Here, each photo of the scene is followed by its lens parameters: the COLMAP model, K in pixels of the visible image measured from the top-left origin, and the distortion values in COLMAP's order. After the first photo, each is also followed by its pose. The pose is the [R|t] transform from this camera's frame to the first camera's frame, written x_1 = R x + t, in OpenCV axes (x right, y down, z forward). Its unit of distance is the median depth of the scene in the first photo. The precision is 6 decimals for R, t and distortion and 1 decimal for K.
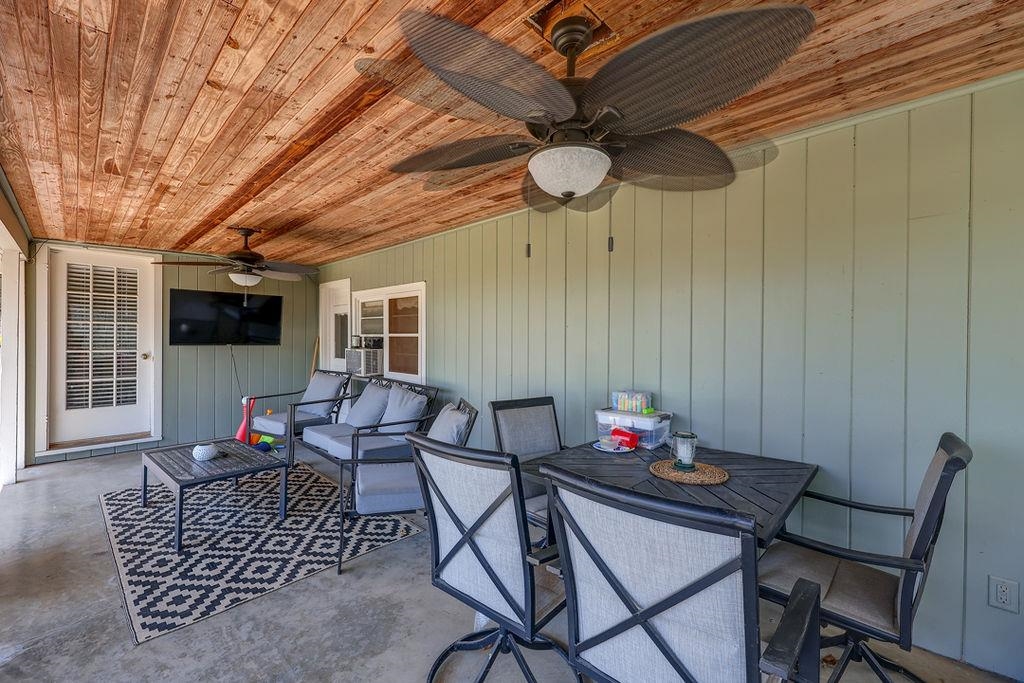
lens RADIAL K [[418.4, 0, 514.2], [0, 418.4, 337.1], [0, 0, 1]] dist [-0.000746, 0.001247]
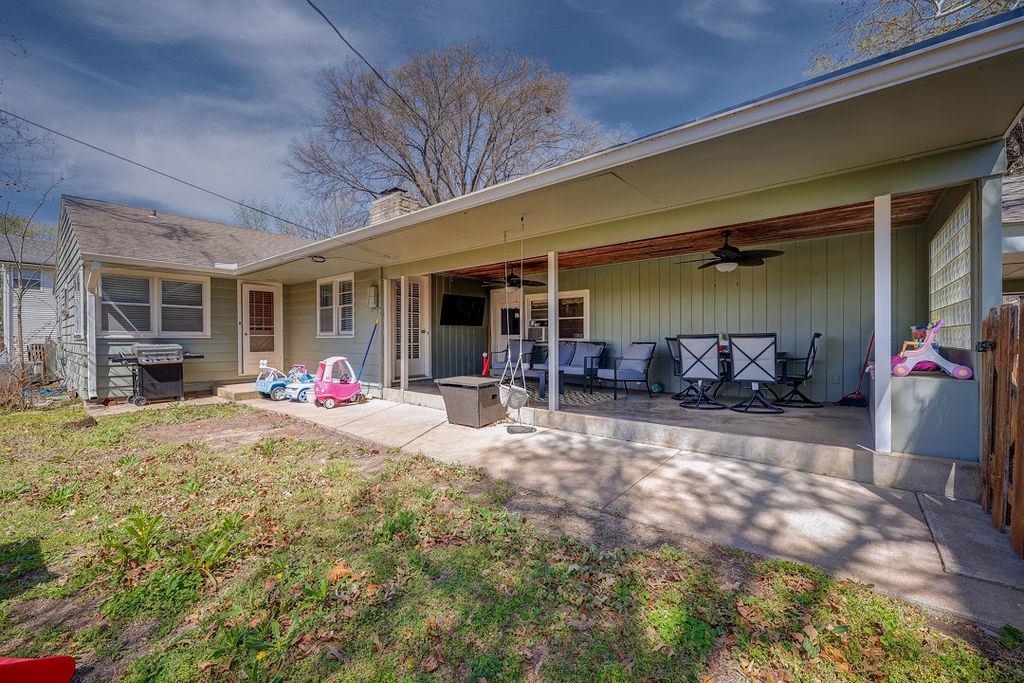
lens RADIAL K [[418.4, 0, 511.3], [0, 418.4, 340.8], [0, 0, 1]] dist [-0.000746, 0.001247]
pose [[0.998299, -0.010449, 0.057365, -0.674124], [0.010105, 0.999929, 0.006293, 0.086413], [-0.057427, -0.005703, 0.998333, -0.899864]]
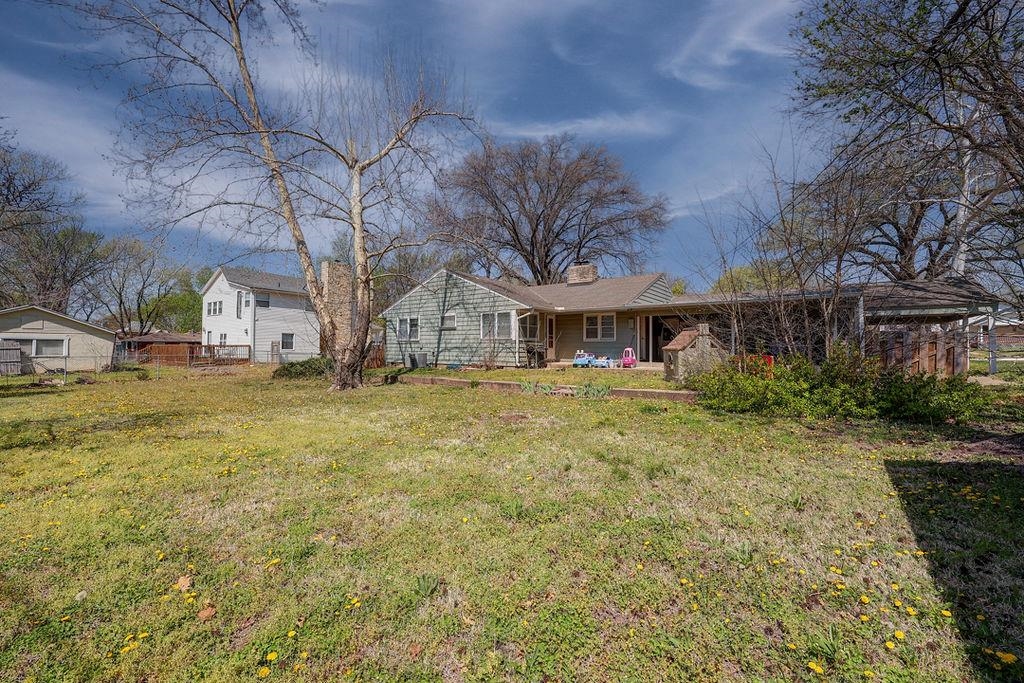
lens RADIAL K [[418.4, 0, 513.0], [0, 418.4, 340.0], [0, 0, 1]] dist [-0.000746, 0.001247]
pose [[0.989993, -0.002713, 0.141093, -3.536883], [0.005583, 0.999785, -0.019951, 0.164518], [-0.141009, 0.020540, 0.989795, -3.637718]]
